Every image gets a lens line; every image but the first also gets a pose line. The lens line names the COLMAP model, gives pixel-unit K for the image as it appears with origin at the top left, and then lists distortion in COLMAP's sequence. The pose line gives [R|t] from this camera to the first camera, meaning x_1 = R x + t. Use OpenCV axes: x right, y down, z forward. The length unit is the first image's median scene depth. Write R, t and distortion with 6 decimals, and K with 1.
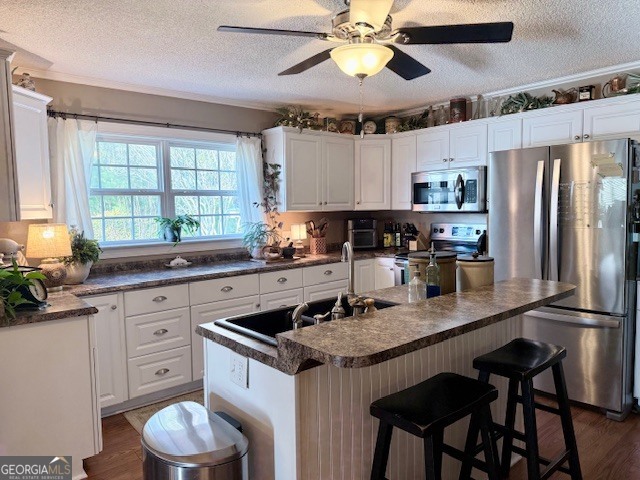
lens RADIAL K [[452.1, 0, 313.1], [0, 452.1, 240.5], [0, 0, 1]] dist [0.024616, -0.028831]
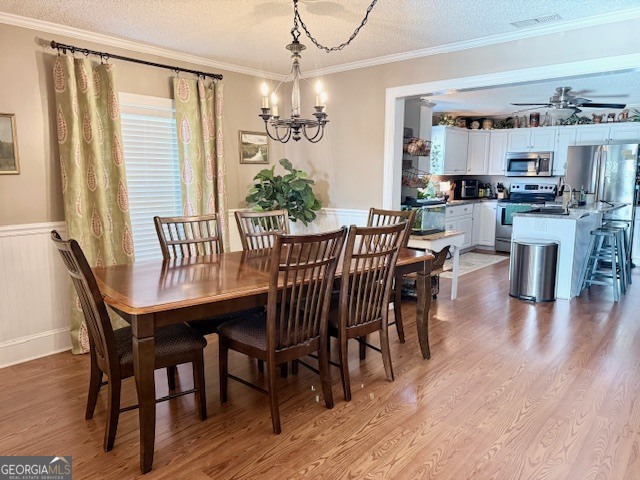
lens RADIAL K [[452.1, 0, 324.3], [0, 452.1, 235.5], [0, 0, 1]] dist [0.024616, -0.028831]
pose [[0.985132, -0.004912, 0.171728, -0.910916], [-0.005384, 0.998218, 0.059435, 0.078365], [-0.171714, -0.059476, 0.983350, -0.735233]]
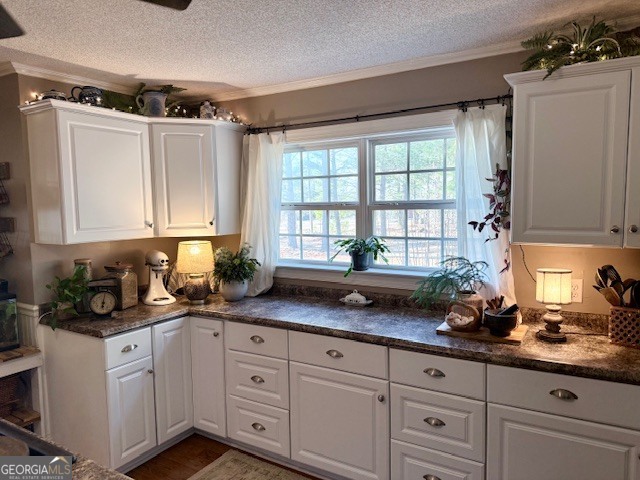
lens RADIAL K [[452.1, 0, 319.2], [0, 452.1, 240.1], [0, 0, 1]] dist [0.024616, -0.028831]
pose [[0.323962, 0.084078, -0.942327, 0.395459], [-0.064335, 0.995695, 0.066722, -0.097700], [0.943880, 0.039010, 0.327976, 0.703056]]
